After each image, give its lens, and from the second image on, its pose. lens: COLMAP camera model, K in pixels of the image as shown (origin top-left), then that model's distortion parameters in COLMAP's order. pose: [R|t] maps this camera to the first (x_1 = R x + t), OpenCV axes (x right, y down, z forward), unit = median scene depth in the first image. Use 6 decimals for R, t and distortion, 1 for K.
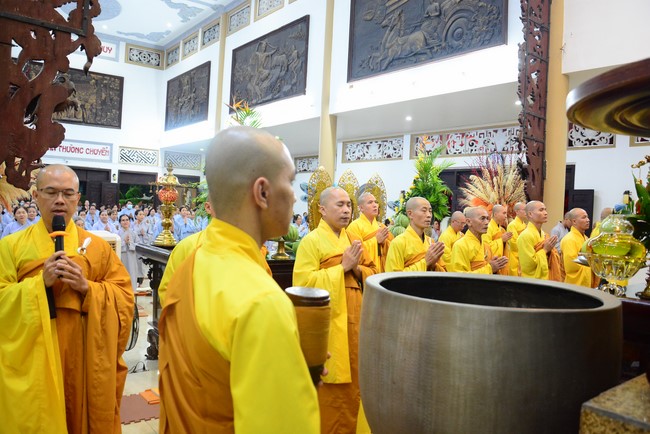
lens RADIAL K [[509.2, 0, 341.0], [0, 509.2, 195.4], [0, 0, 1]] dist [-0.144177, 0.099569]
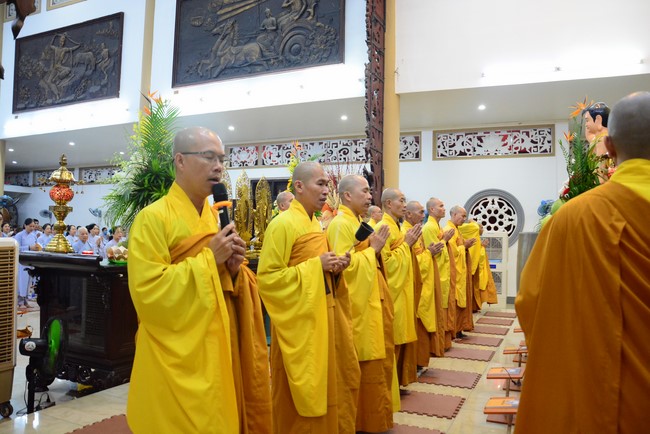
lens RADIAL K [[509.2, 0, 334.0], [0, 509.2, 192.3], [0, 0, 1]] dist [-0.144177, 0.099569]
pose [[0.895607, 0.004968, 0.444819, -0.154349], [0.012934, 0.999224, -0.037203, 0.017926], [-0.444659, 0.039073, 0.894848, 0.022055]]
